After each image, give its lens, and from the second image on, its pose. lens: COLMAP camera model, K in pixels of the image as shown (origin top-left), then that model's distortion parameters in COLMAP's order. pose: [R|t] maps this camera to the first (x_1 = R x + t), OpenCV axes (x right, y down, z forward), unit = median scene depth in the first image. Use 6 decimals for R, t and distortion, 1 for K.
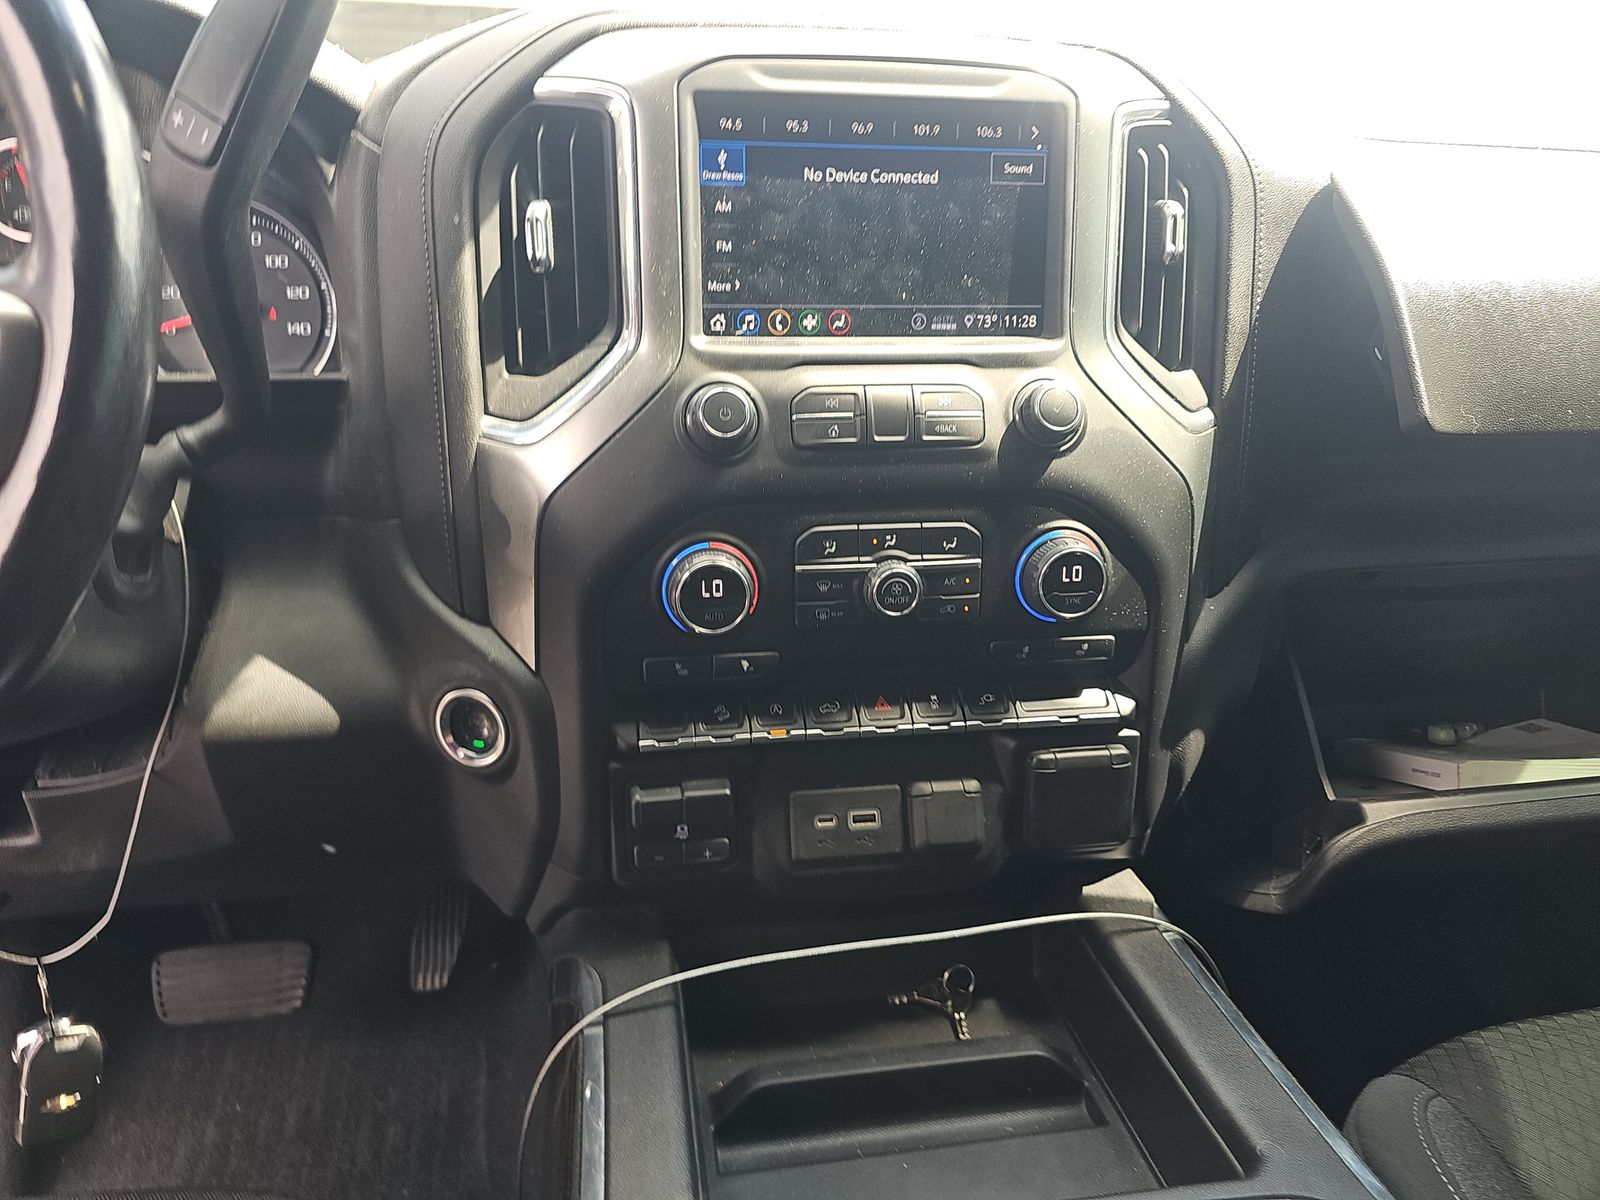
lens RADIAL K [[1078.7, 0, 795.2], [0, 1078.7, 594.5], [0, 0, 1]] dist [0.022486, -0.017195]
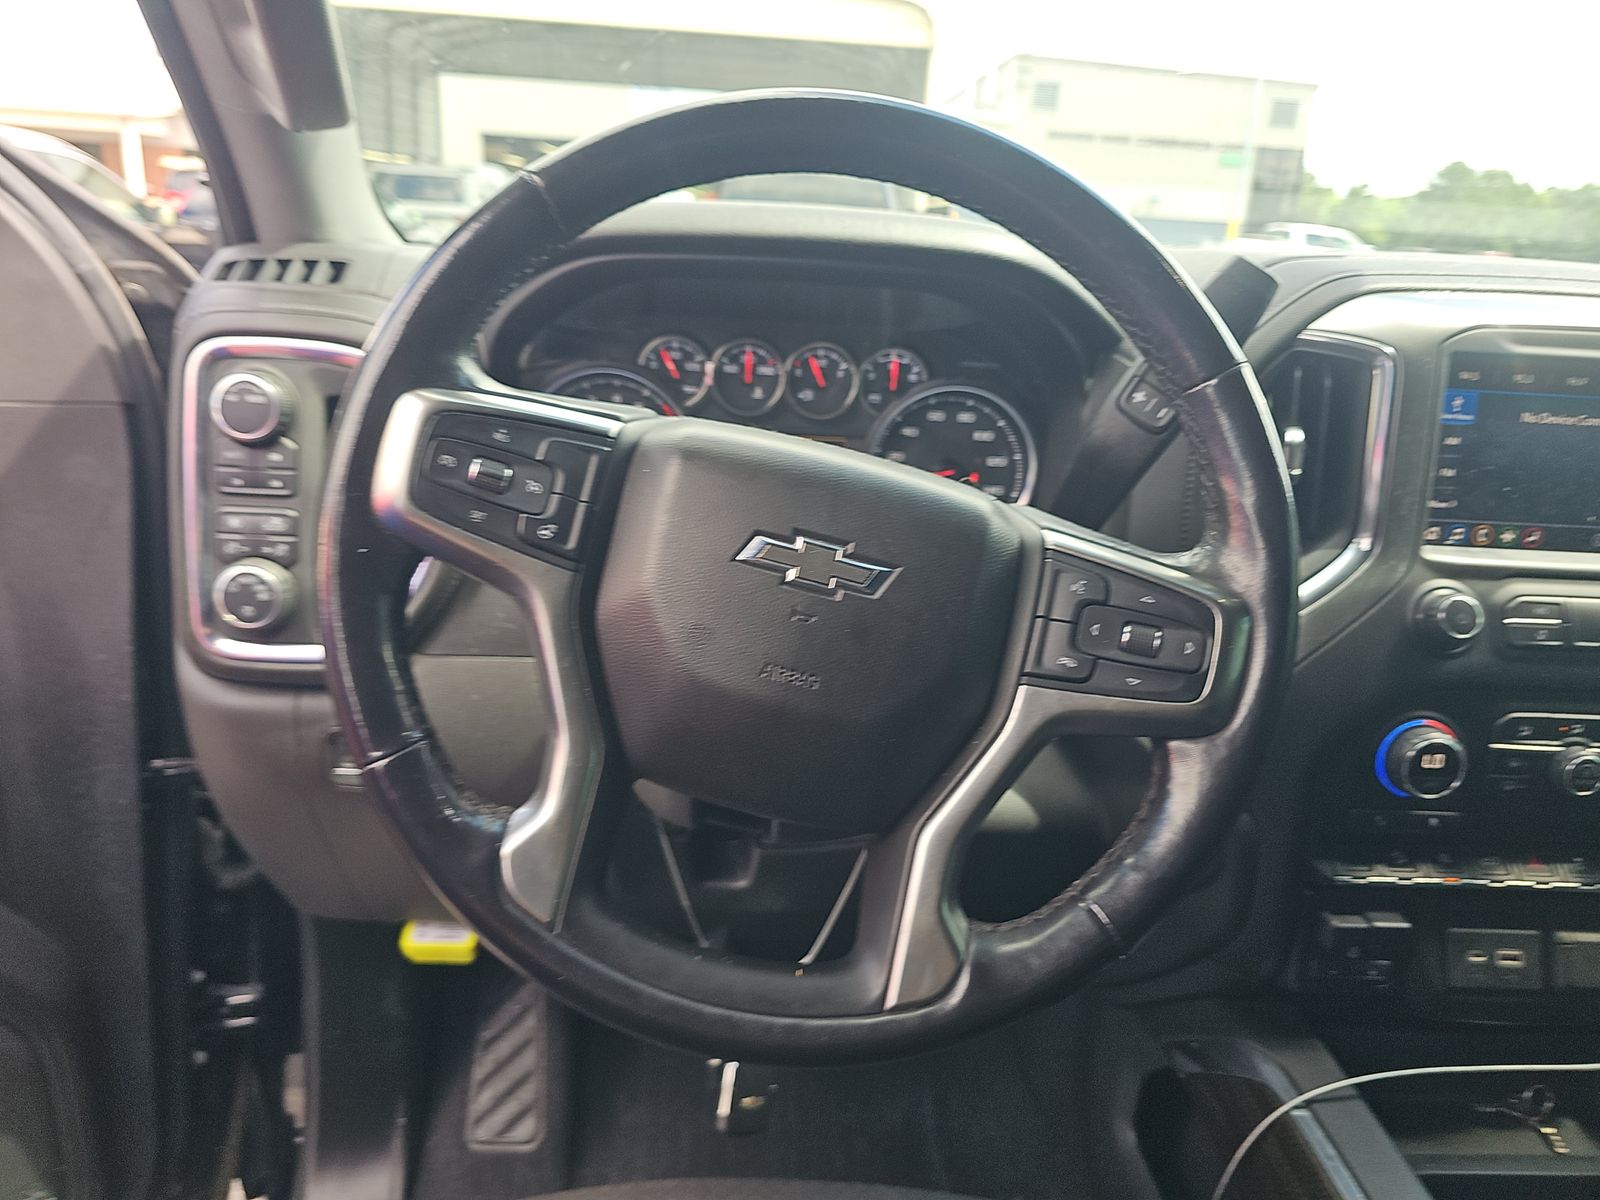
lens RADIAL K [[1078.7, 0, 799.5], [0, 1078.7, 598.6], [0, 0, 1]] dist [0.022486, -0.017195]
pose [[0.990487, 0.077719, -0.113558, -0.627370], [-0.079078, 0.996840, -0.007504, -0.115904], [0.112616, 0.016413, 0.993503, -0.275390]]
